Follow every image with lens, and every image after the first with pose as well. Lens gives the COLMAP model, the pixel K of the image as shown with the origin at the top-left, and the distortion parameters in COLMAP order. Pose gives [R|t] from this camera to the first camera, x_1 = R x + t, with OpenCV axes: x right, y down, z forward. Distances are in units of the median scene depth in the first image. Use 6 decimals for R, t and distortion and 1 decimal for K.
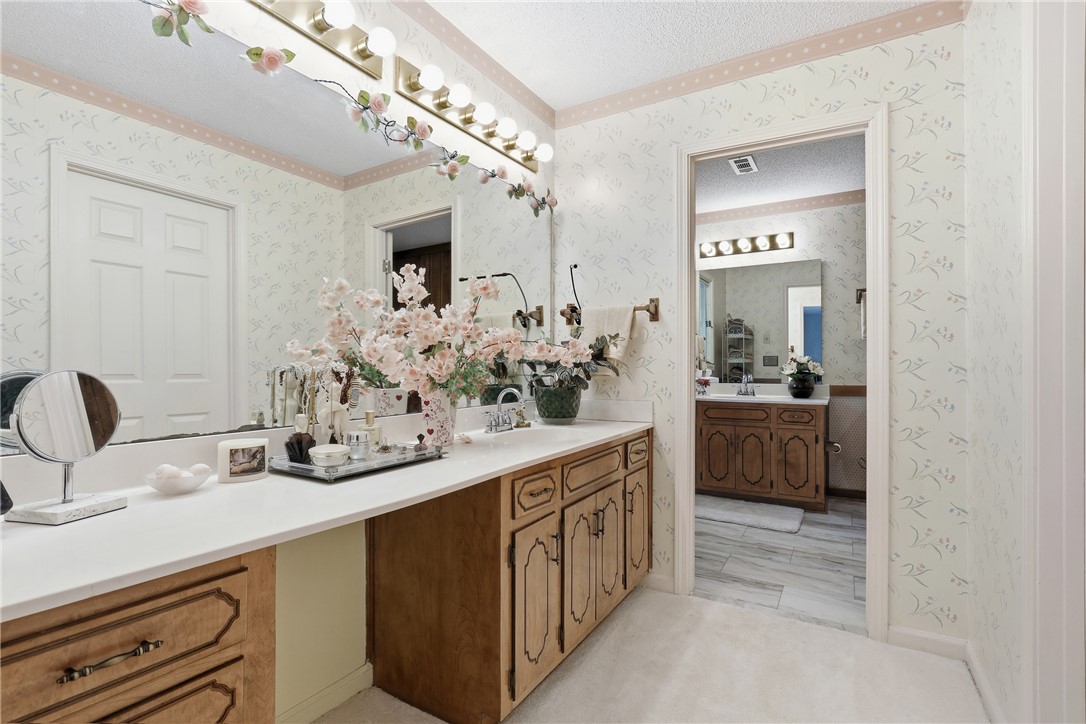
lens RADIAL K [[499.3, 0, 547.6], [0, 499.3, 363.3], [0, 0, 1]] dist [-0.020577, 0.000855]
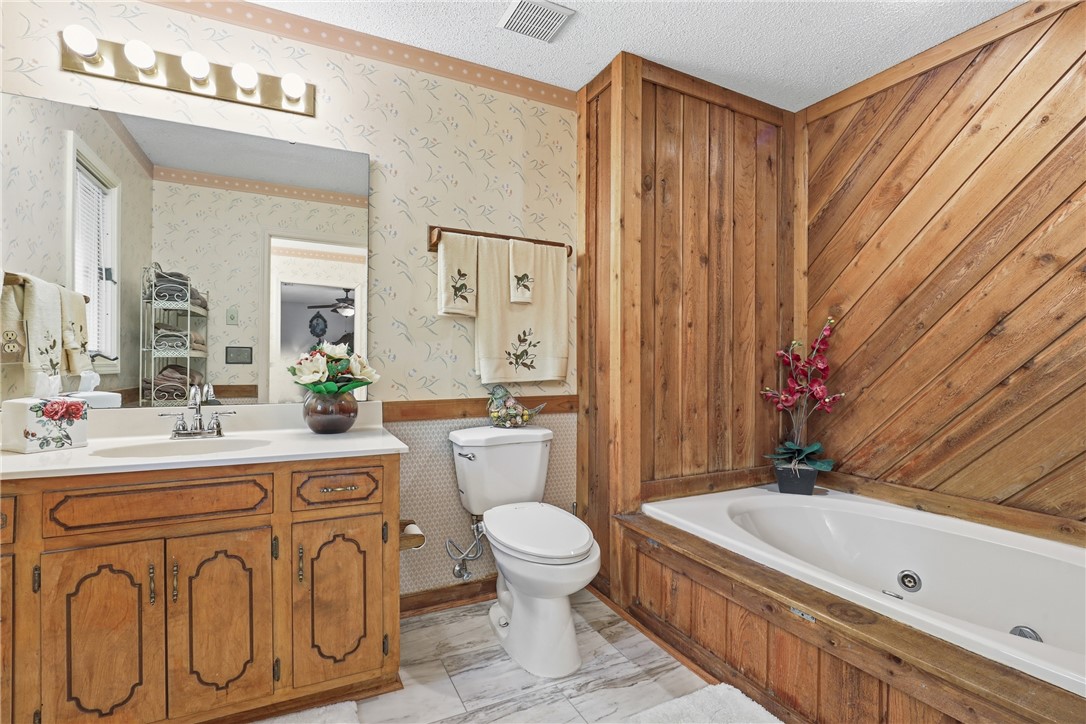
lens RADIAL K [[499.3, 0, 549.3], [0, 499.3, 360.9], [0, 0, 1]] dist [-0.020577, 0.000855]
pose [[0.529127, 0.007190, 0.848512, 0.217904], [-0.008177, 0.999961, -0.003375, 0.001789], [-0.848503, -0.005153, 0.529165, 0.570505]]
